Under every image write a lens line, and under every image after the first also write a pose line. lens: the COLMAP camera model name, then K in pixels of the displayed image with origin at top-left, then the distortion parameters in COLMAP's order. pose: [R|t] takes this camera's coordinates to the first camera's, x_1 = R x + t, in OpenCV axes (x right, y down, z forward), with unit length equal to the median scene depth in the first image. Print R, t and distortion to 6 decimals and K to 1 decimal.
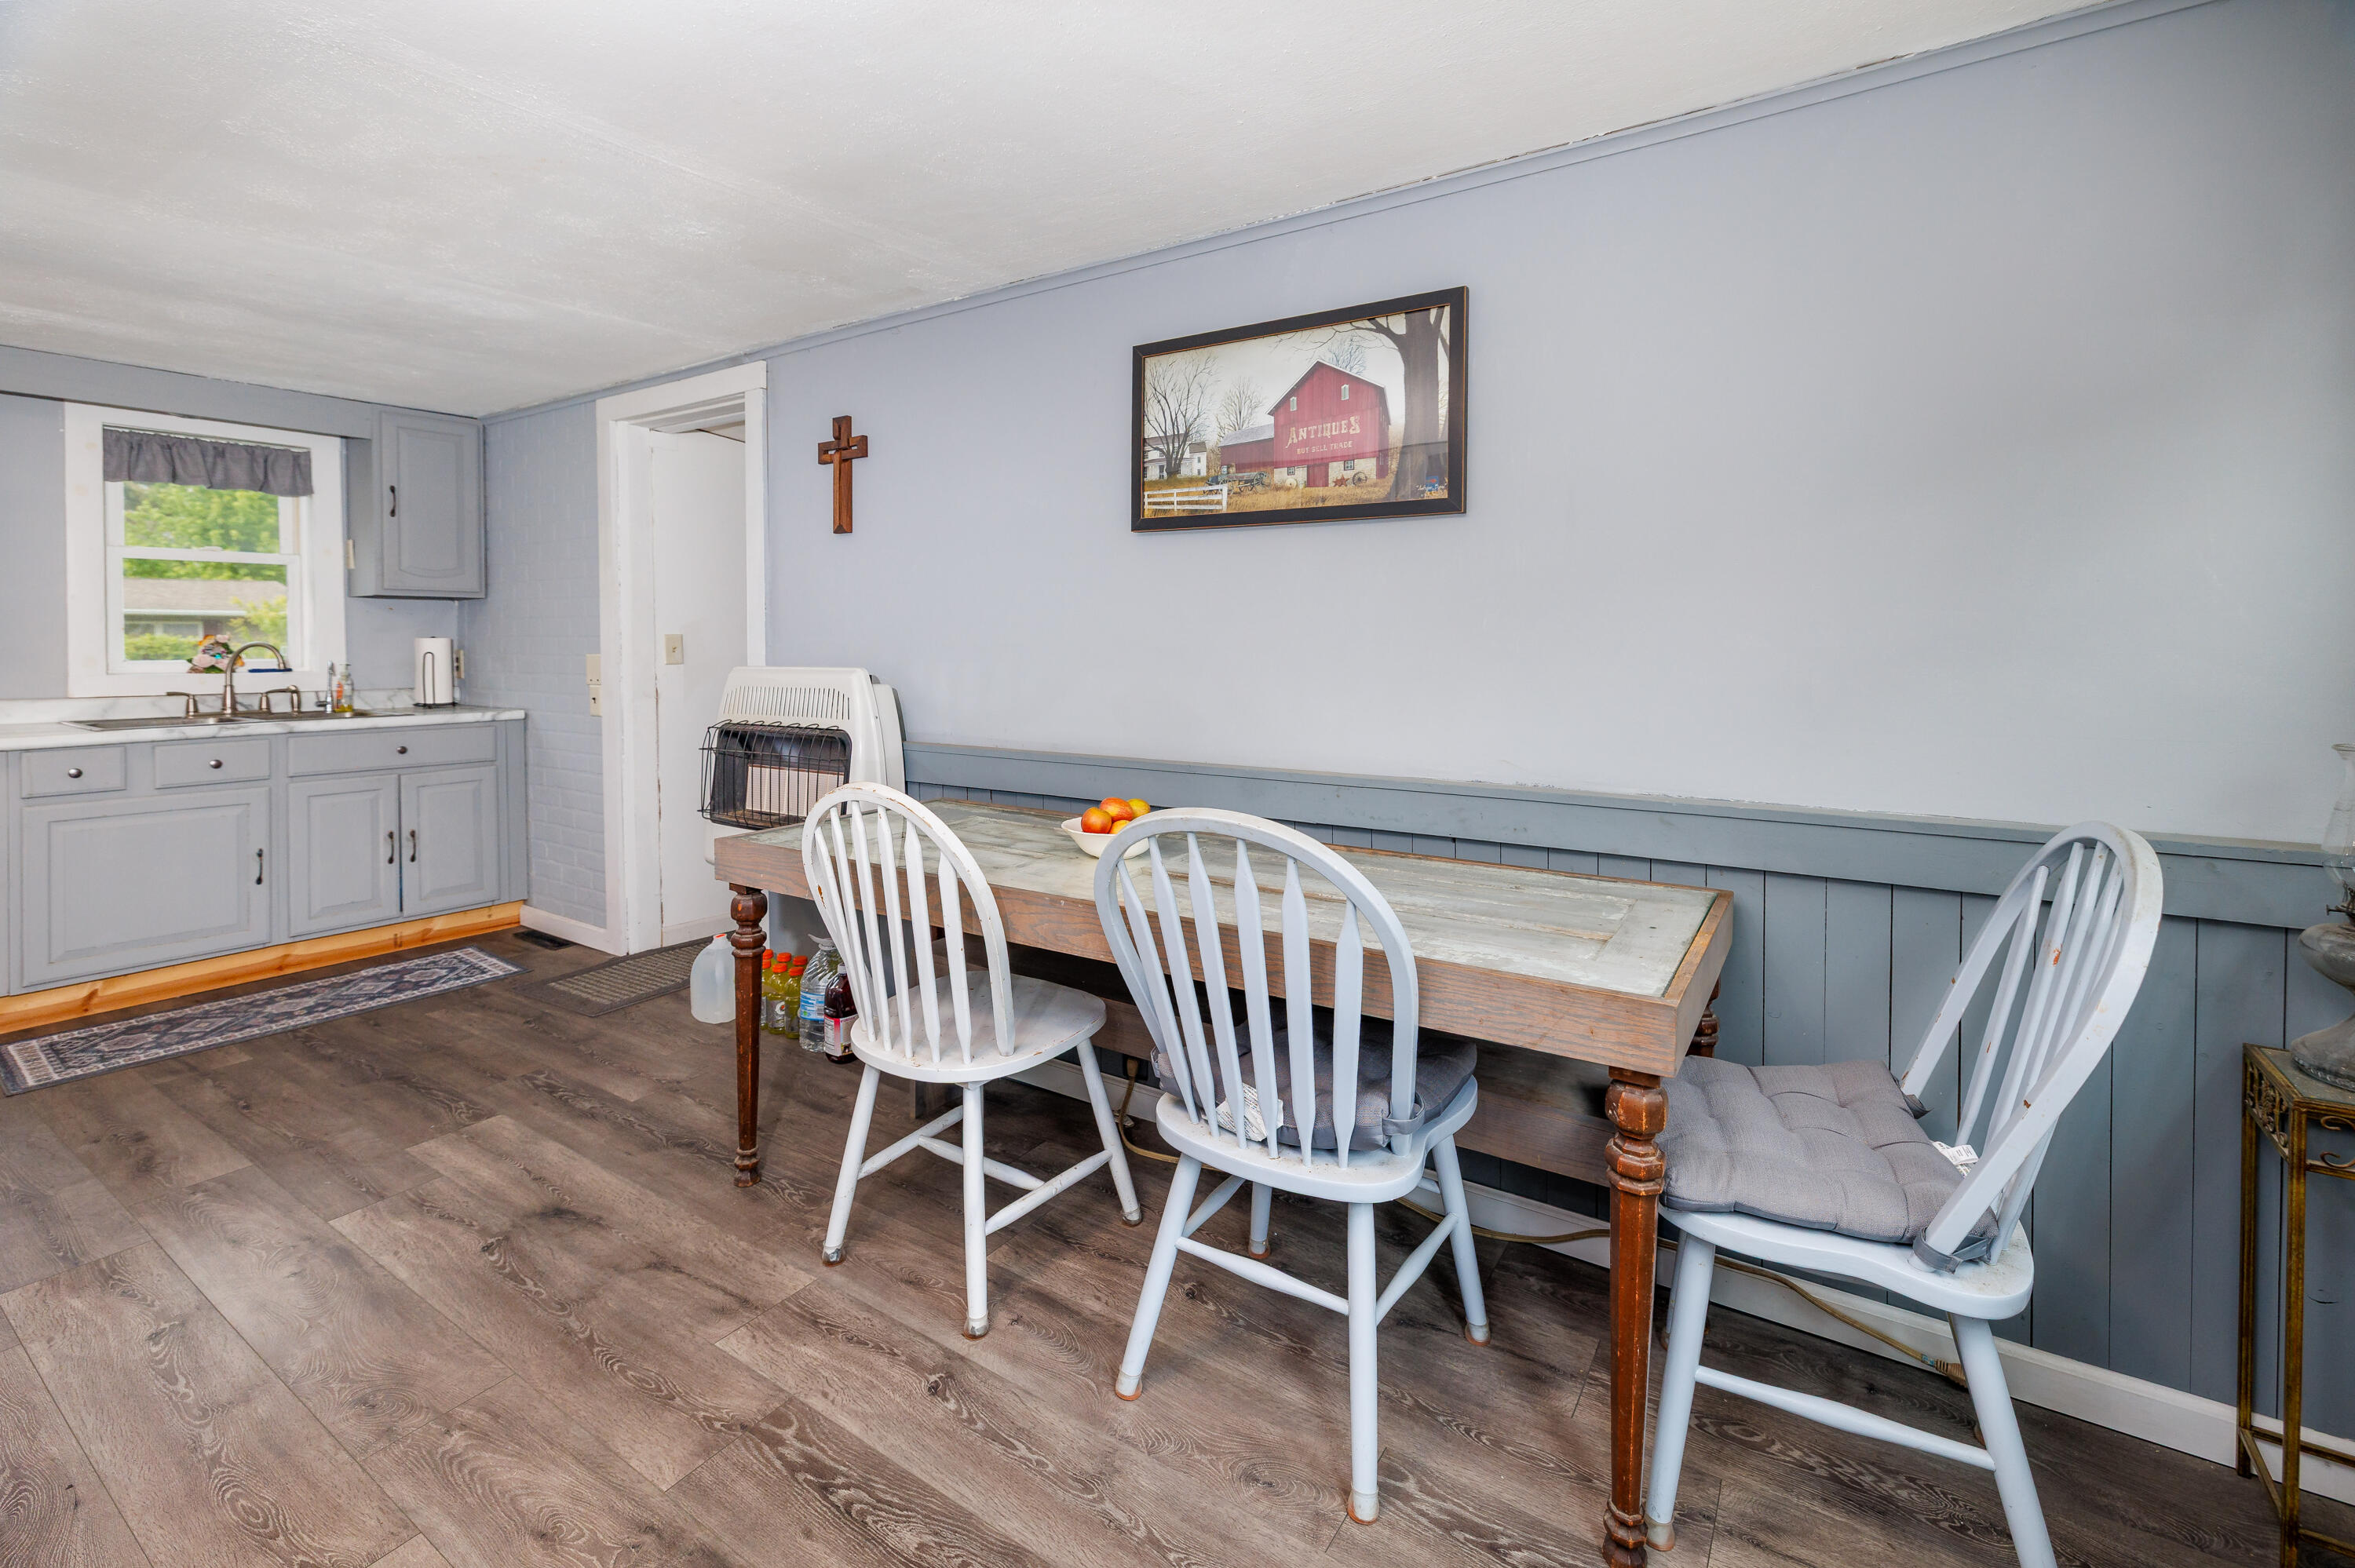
lens RADIAL K [[1013.5, 0, 1252.1], [0, 1013.5, 656.4], [0, 0, 1]] dist [0.000582, -0.000343]
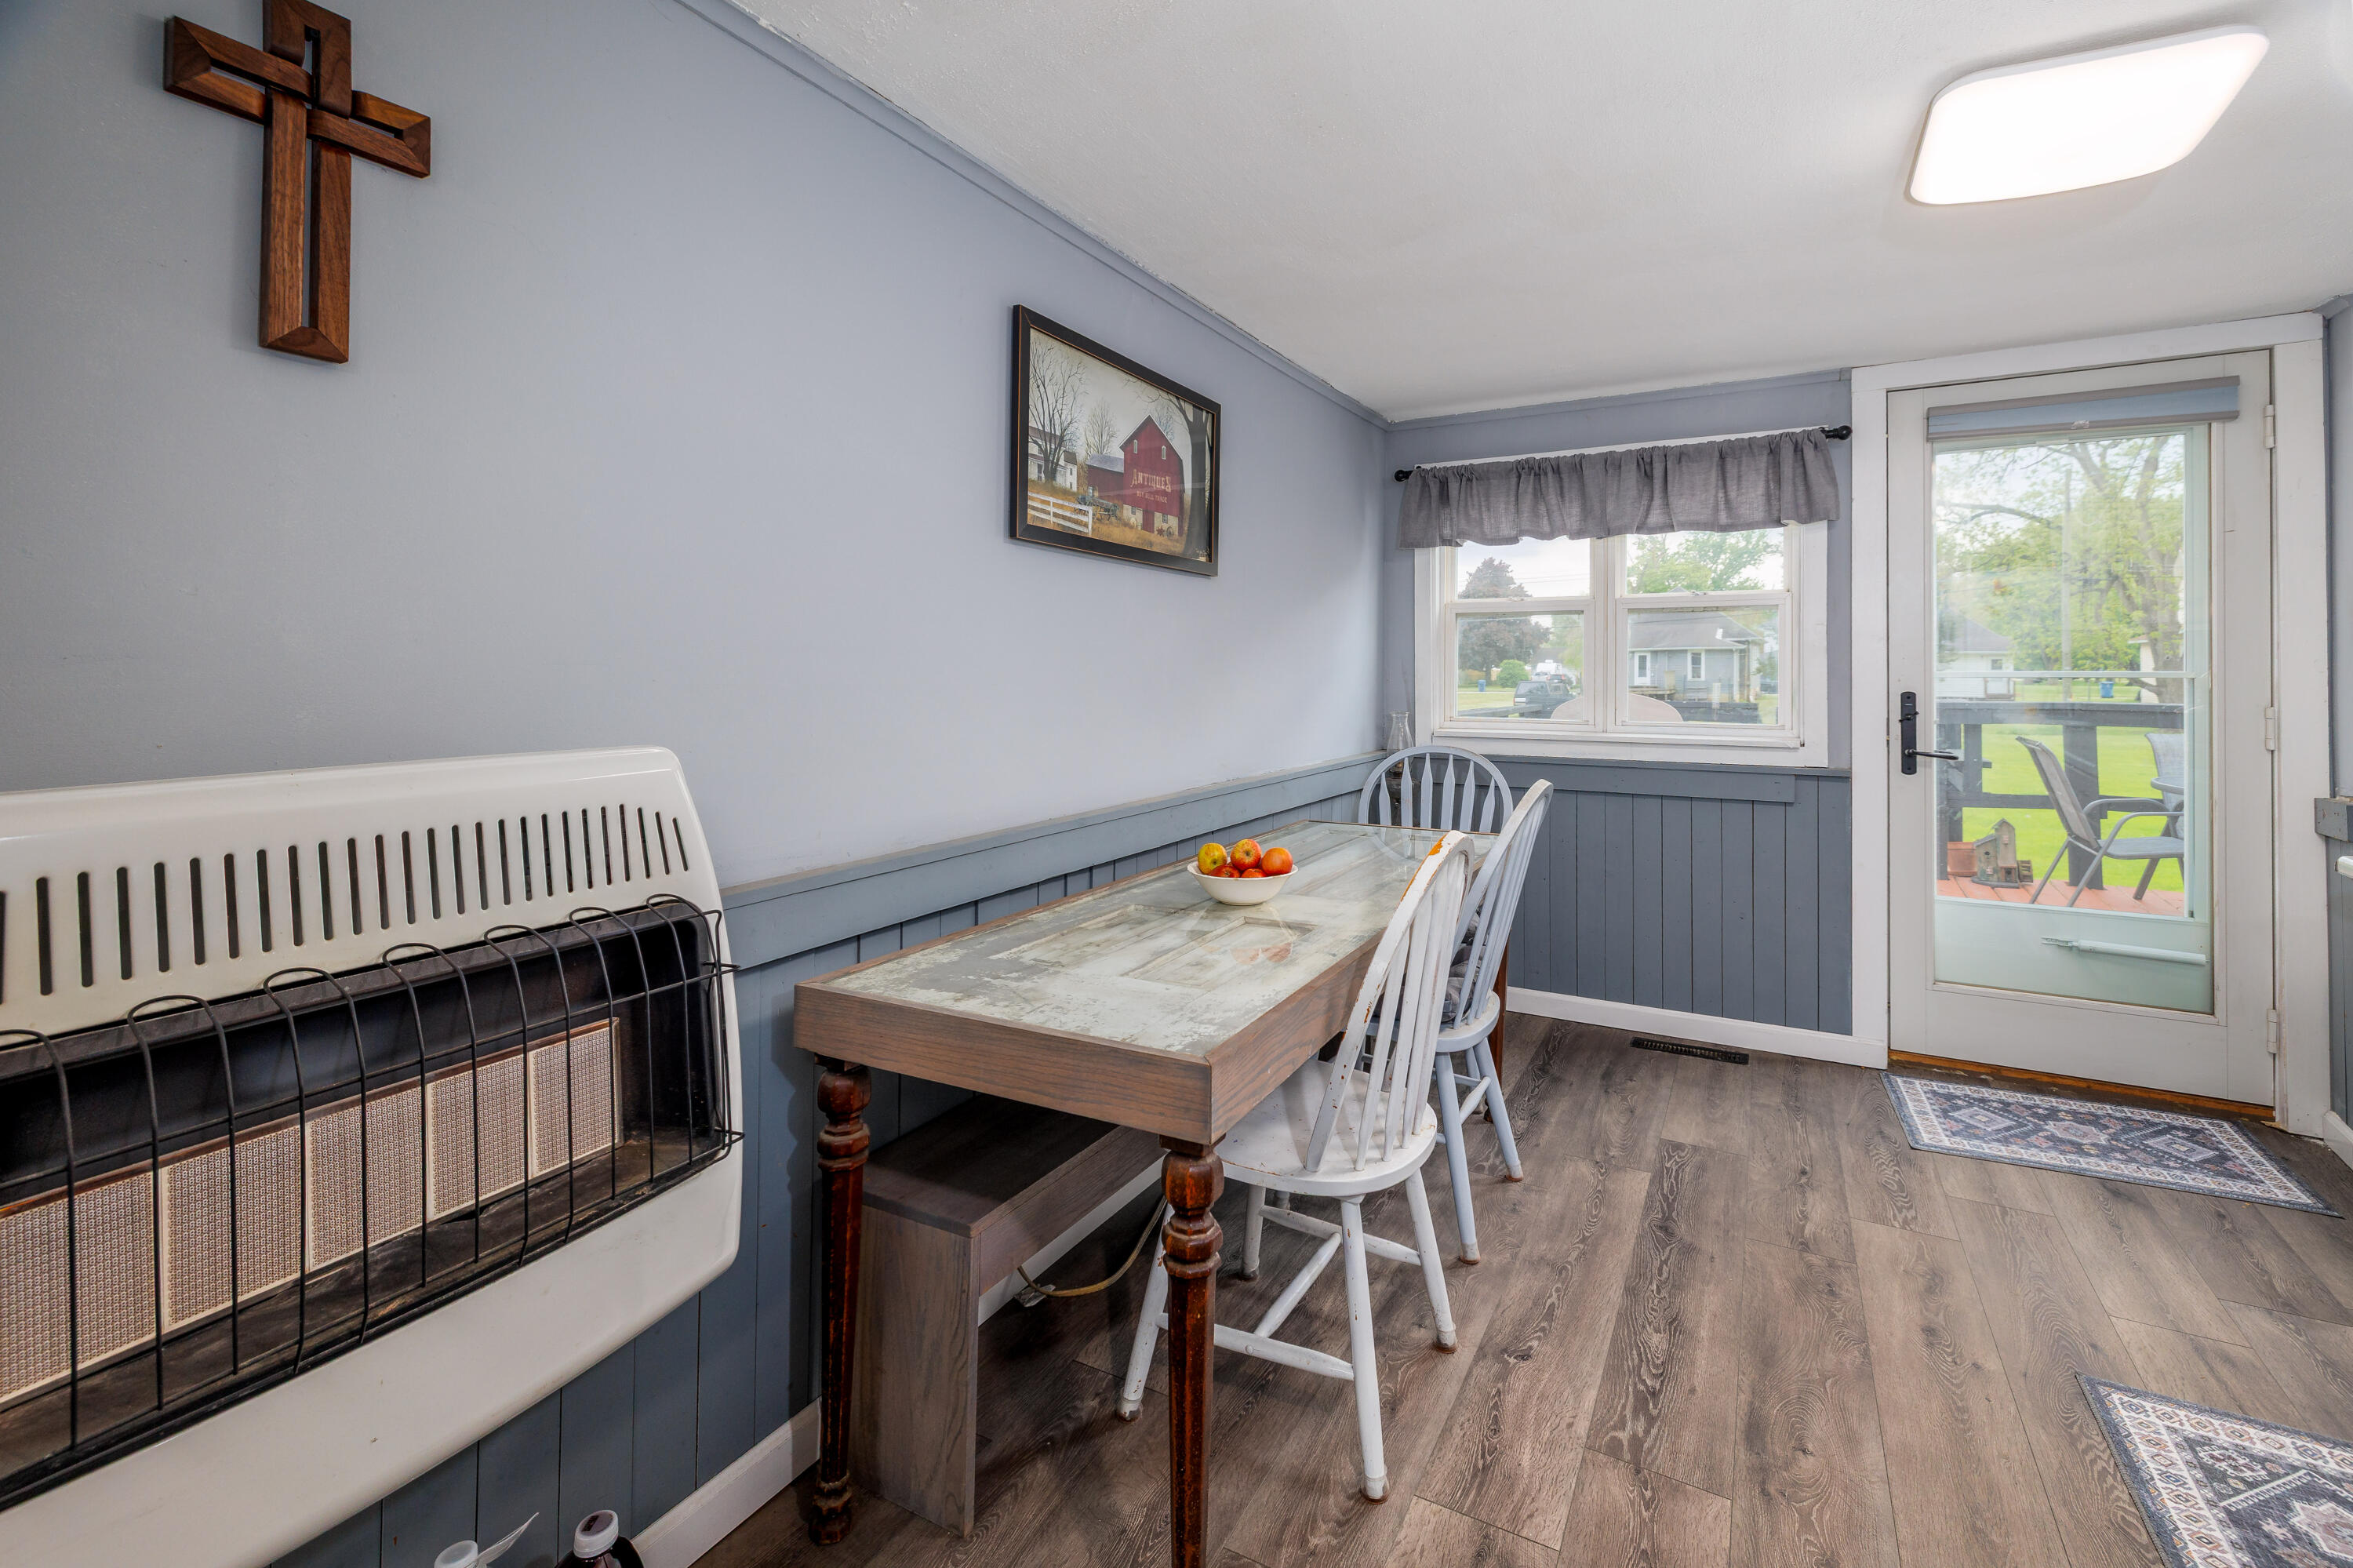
lens RADIAL K [[993.6, 0, 1237.2], [0, 993.6, 659.9], [0, 0, 1]] dist [-0.000814, -0.000352]
pose [[-0.043275, 0.011635, 0.998995, -0.961348], [0.018312, 0.999773, -0.010851, -0.018642], [-0.998895, 0.017824, -0.043479, 0.932938]]
